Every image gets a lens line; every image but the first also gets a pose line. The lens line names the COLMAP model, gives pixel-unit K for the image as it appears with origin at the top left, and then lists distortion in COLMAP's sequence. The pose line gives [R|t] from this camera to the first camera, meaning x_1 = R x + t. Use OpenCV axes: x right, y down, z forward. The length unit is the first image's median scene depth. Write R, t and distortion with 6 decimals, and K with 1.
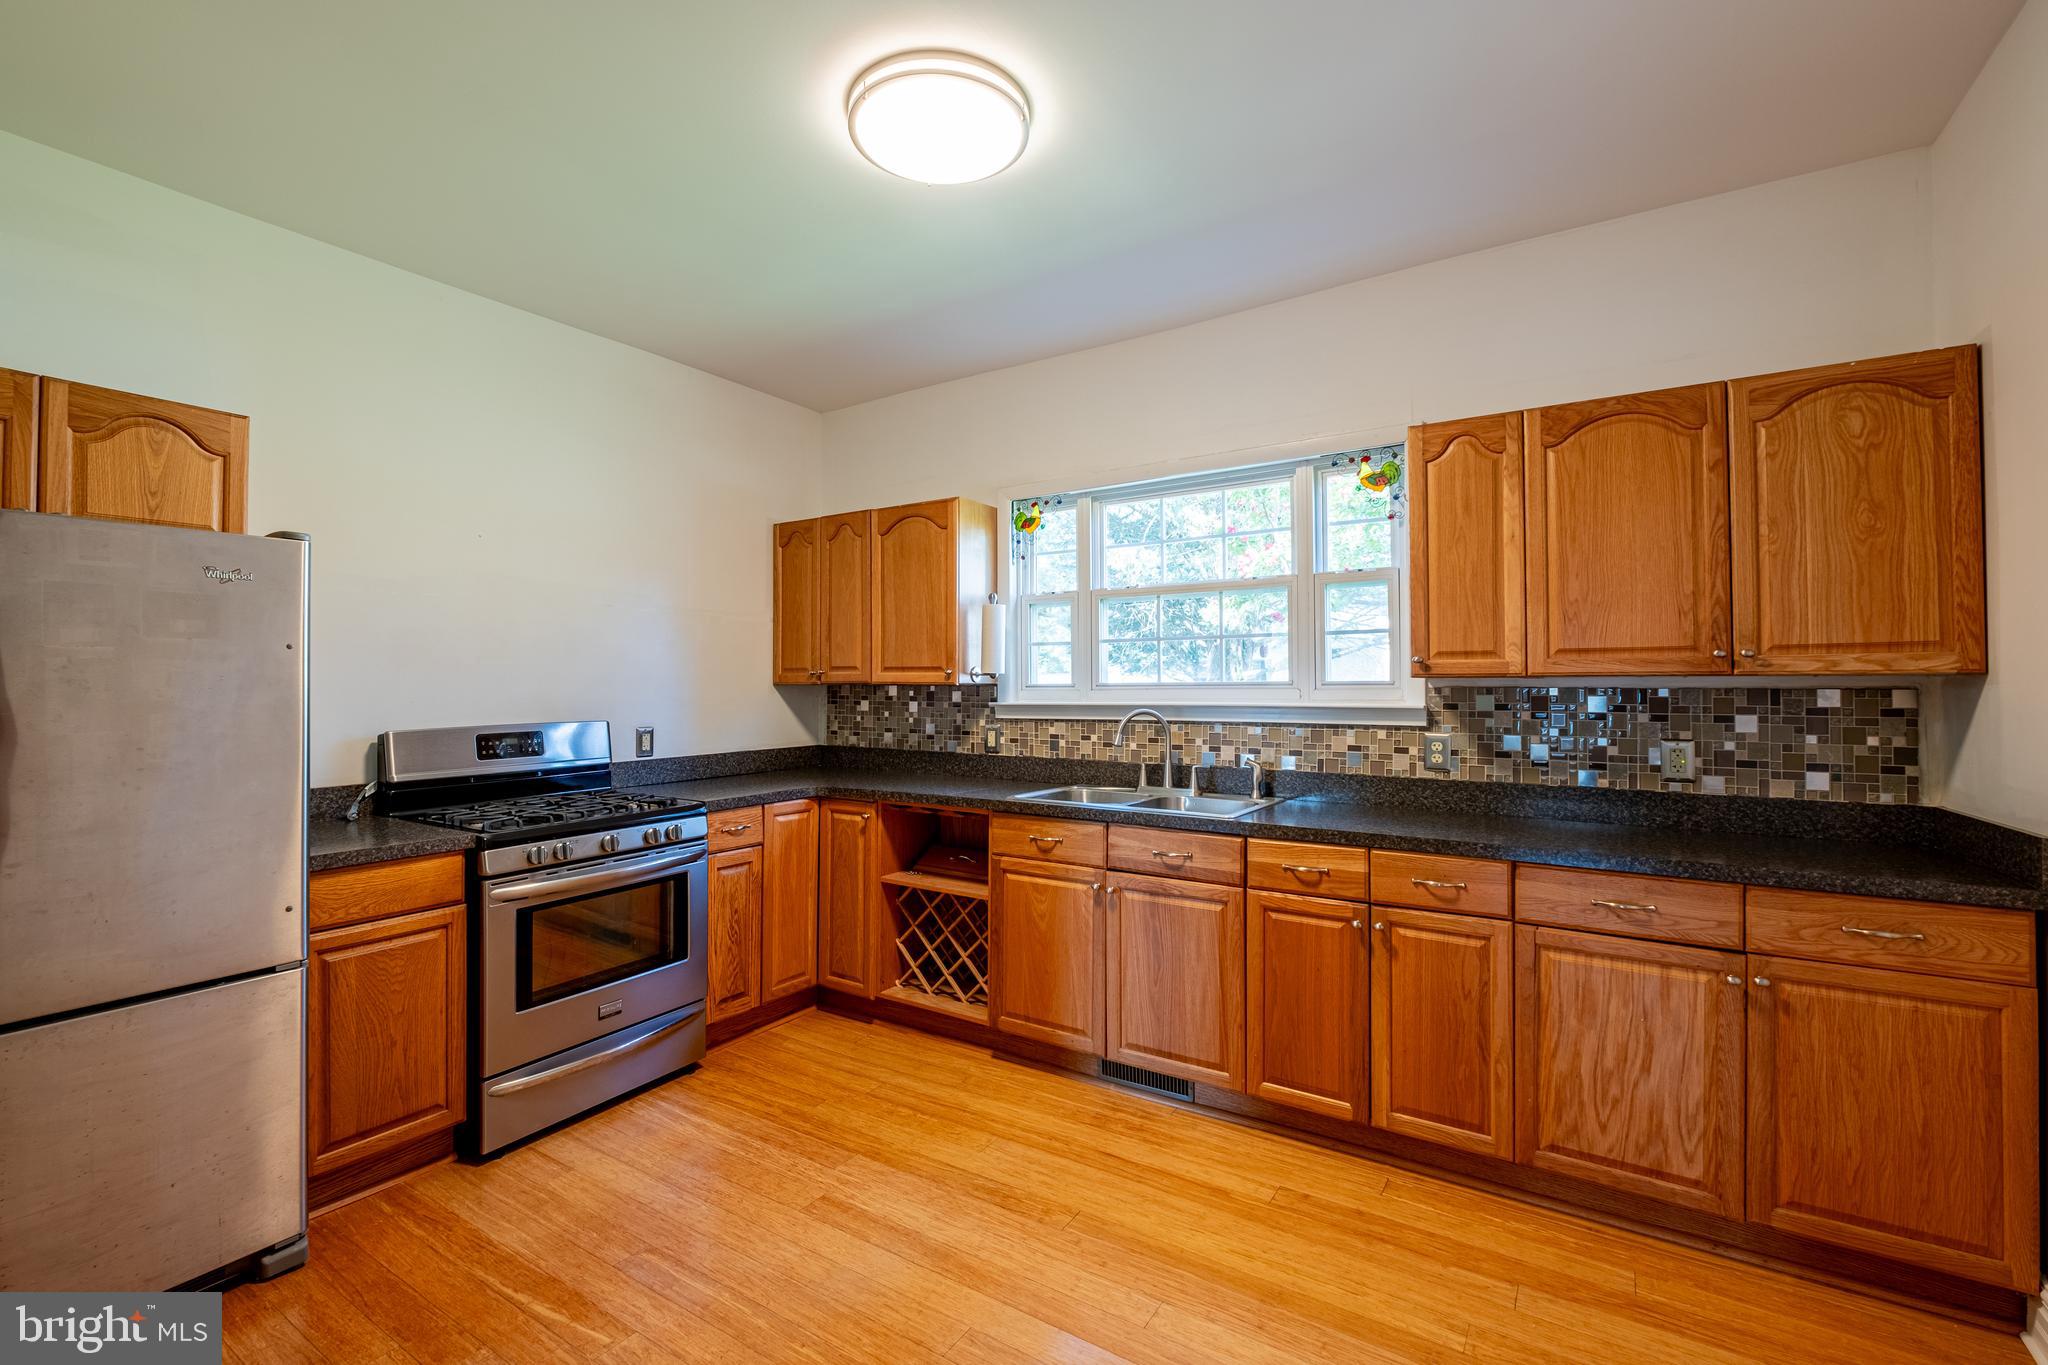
lens RADIAL K [[889.6, 0, 993.7], [0, 889.6, 664.4], [0, 0, 1]] dist [-0.006977, -0.001155]
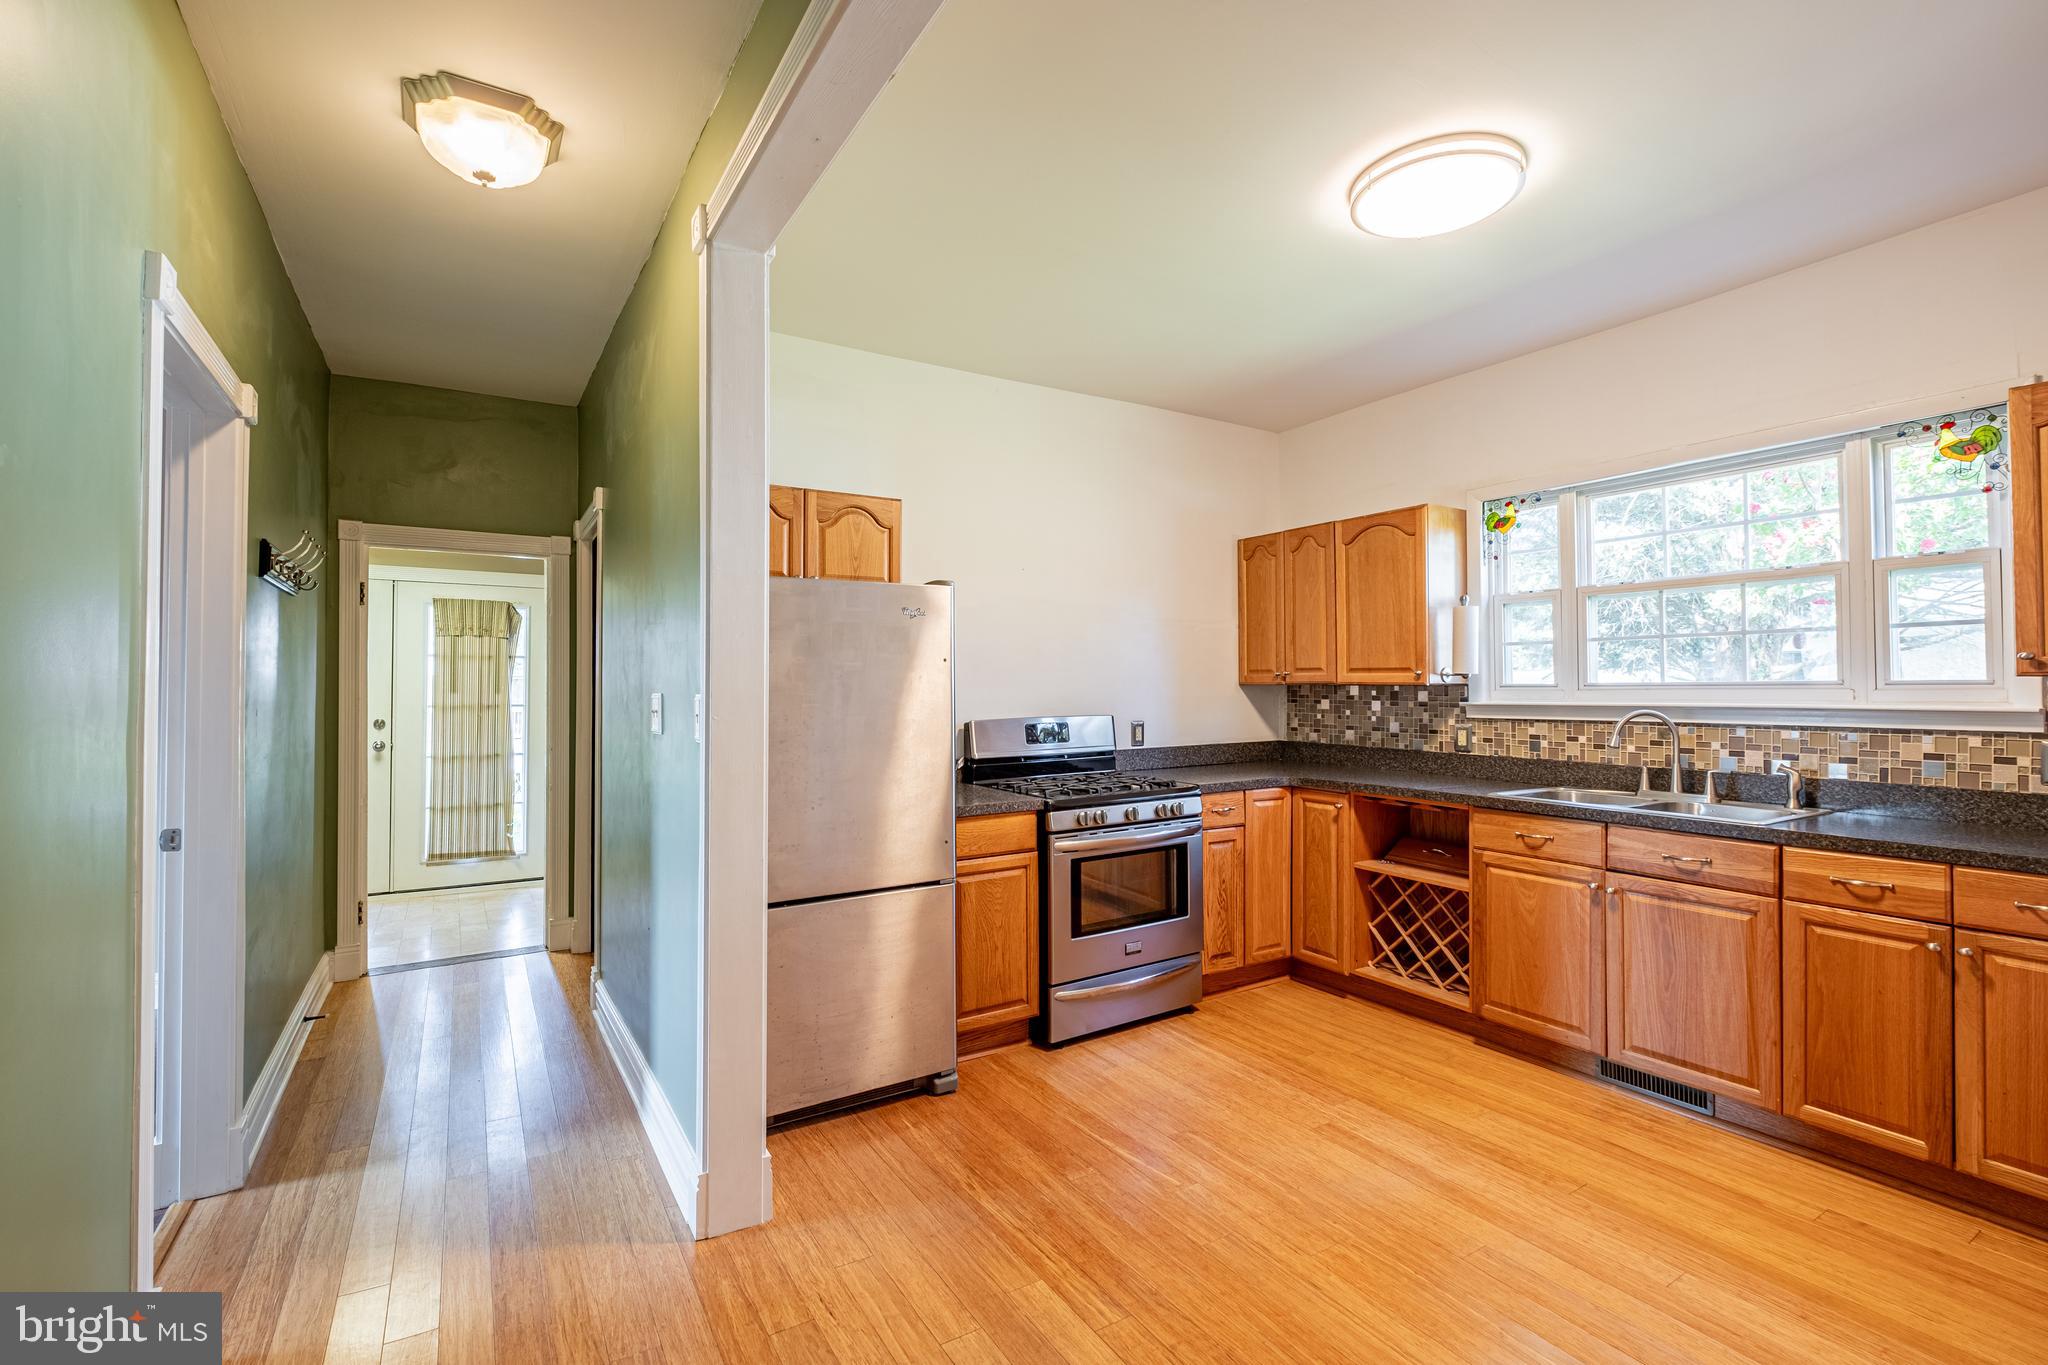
lens RADIAL K [[889.6, 0, 1015.4], [0, 889.6, 667.5], [0, 0, 1]] dist [-0.006977, -0.001155]
pose [[0.908725, -0.009475, -0.417287, -0.063502], [0.011563, 0.999930, 0.002475, -0.007549], [0.417234, -0.007075, 0.908772, -0.198092]]
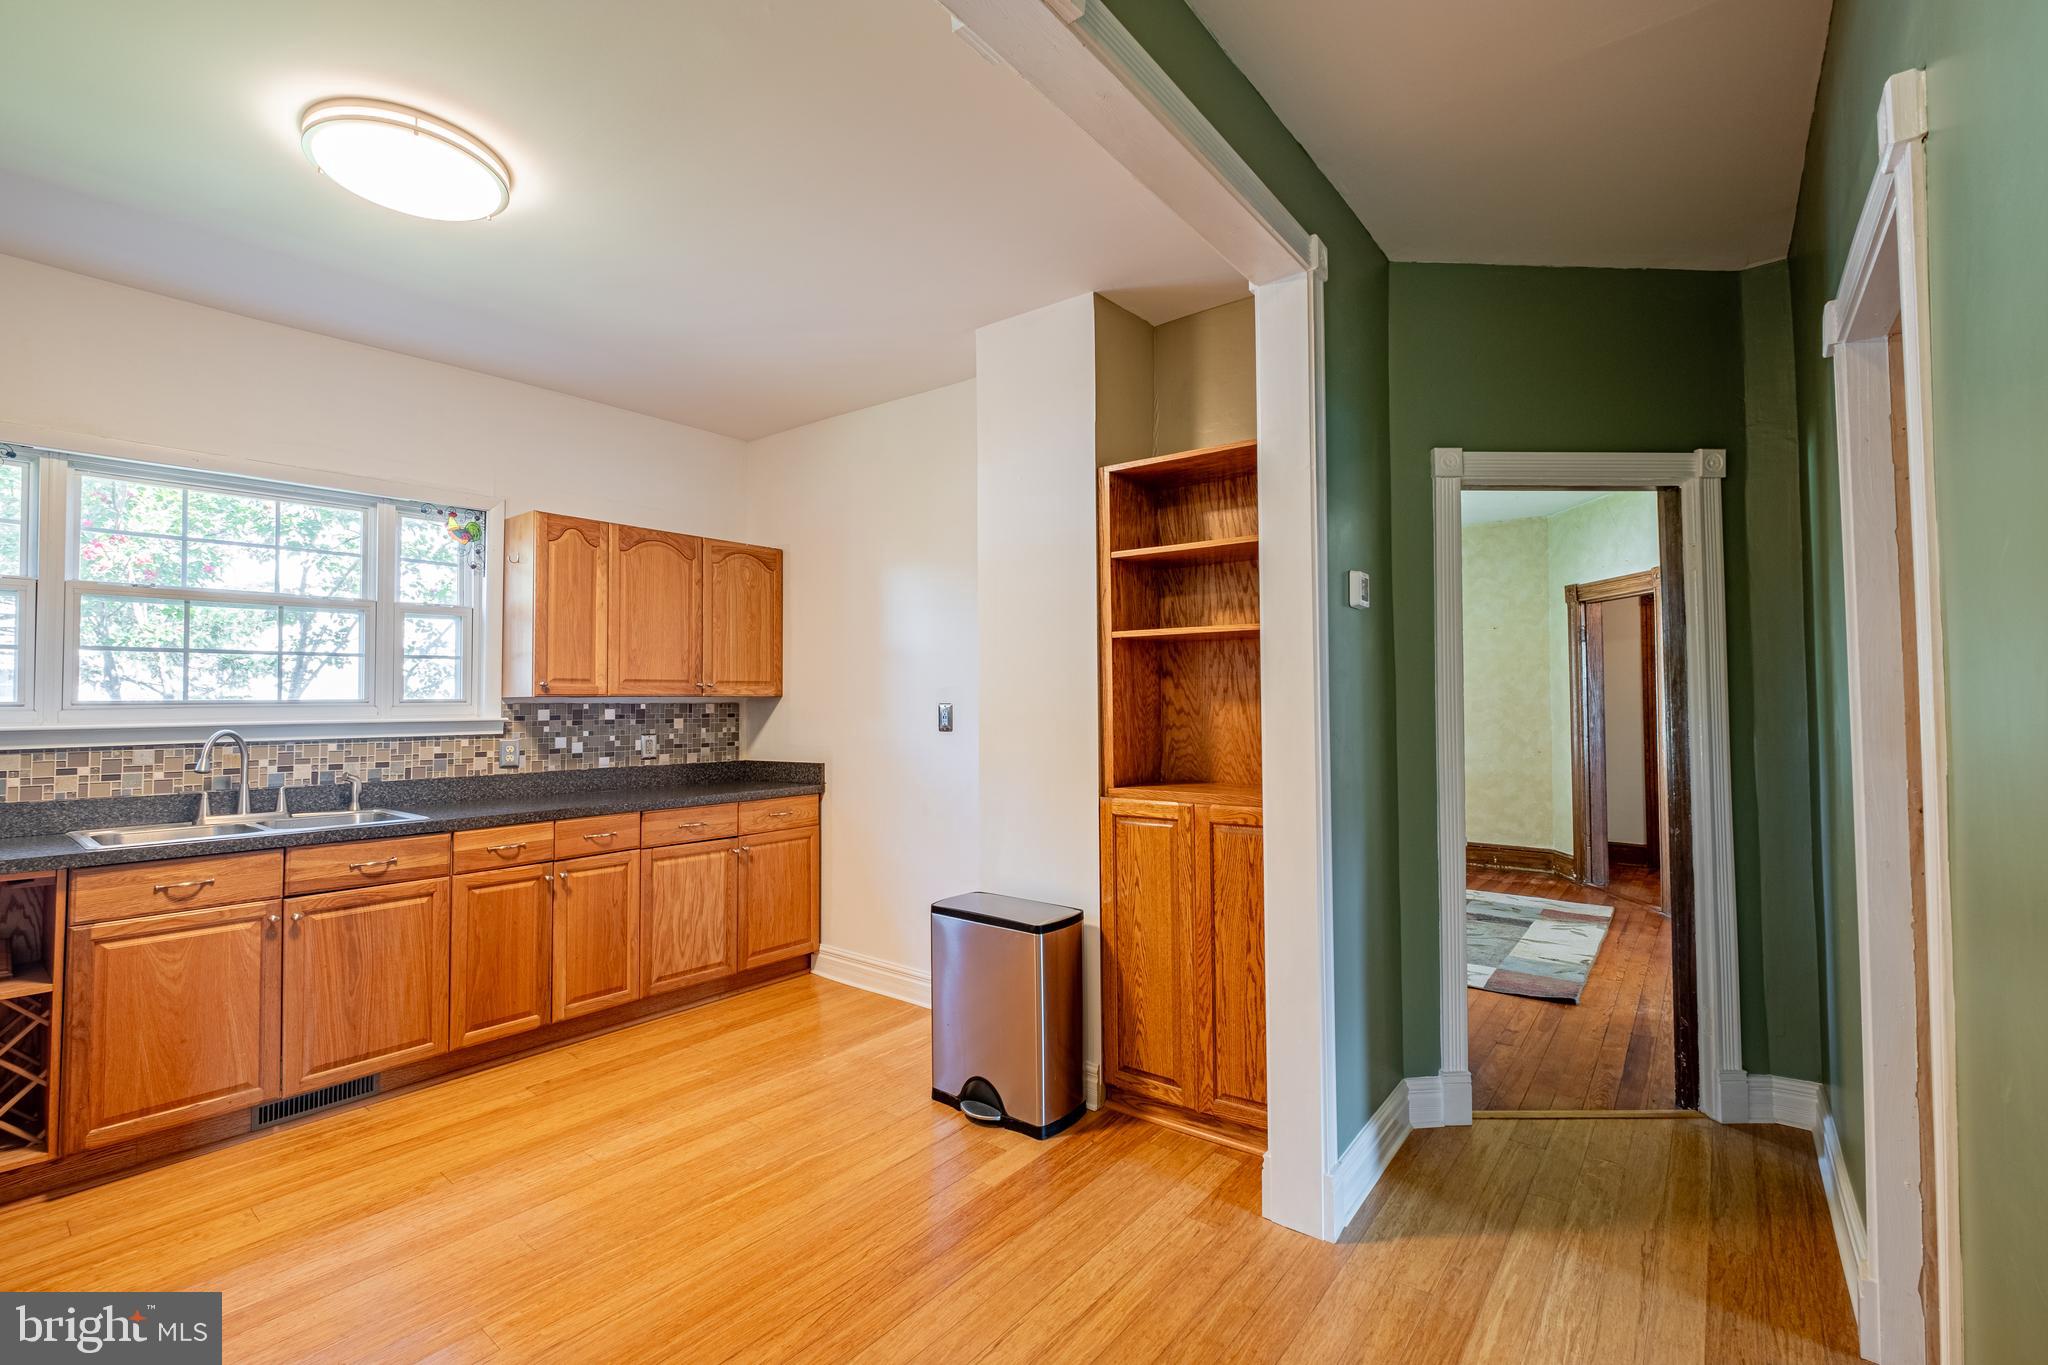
lens RADIAL K [[889.6, 0, 994.8], [0, 889.6, 665.8], [0, 0, 1]] dist [-0.006977, -0.001155]
pose [[0.104392, 0.038423, 0.993794, -0.810390], [-0.020189, 0.999129, -0.036508, 0.003054], [-0.994331, -0.016253, 0.105077, 0.166007]]
